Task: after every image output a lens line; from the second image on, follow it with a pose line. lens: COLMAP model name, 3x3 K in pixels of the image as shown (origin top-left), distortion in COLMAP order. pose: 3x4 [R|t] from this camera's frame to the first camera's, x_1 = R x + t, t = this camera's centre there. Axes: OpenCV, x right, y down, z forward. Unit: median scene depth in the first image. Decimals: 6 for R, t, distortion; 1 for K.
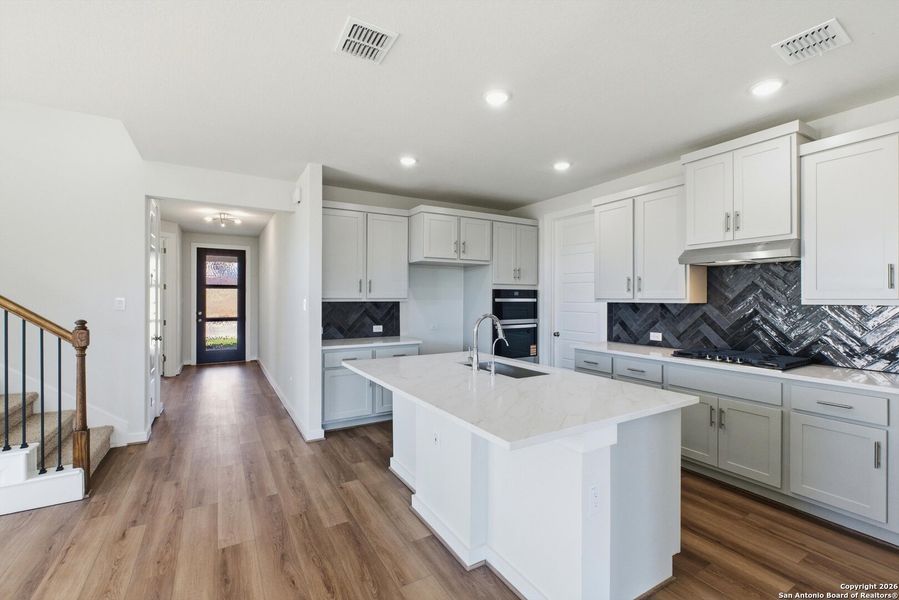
lens RADIAL K [[392.3, 0, 451.9], [0, 392.3, 301.6], [0, 0, 1]] dist [0.007874, -0.000515]
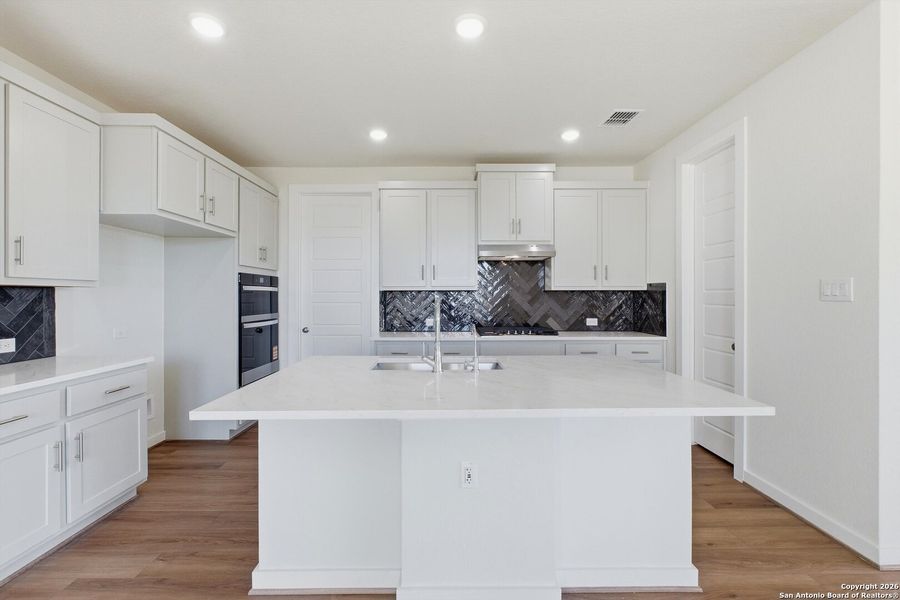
lens RADIAL K [[392.8, 0, 449.5], [0, 392.8, 297.1], [0, 0, 1]] dist [0.007874, -0.000515]
pose [[0.519765, -0.002676, 0.854305, -0.310425], [0.010196, 0.999943, -0.003070, 0.019002], [-0.854248, 0.010306, 0.519763, 0.314766]]
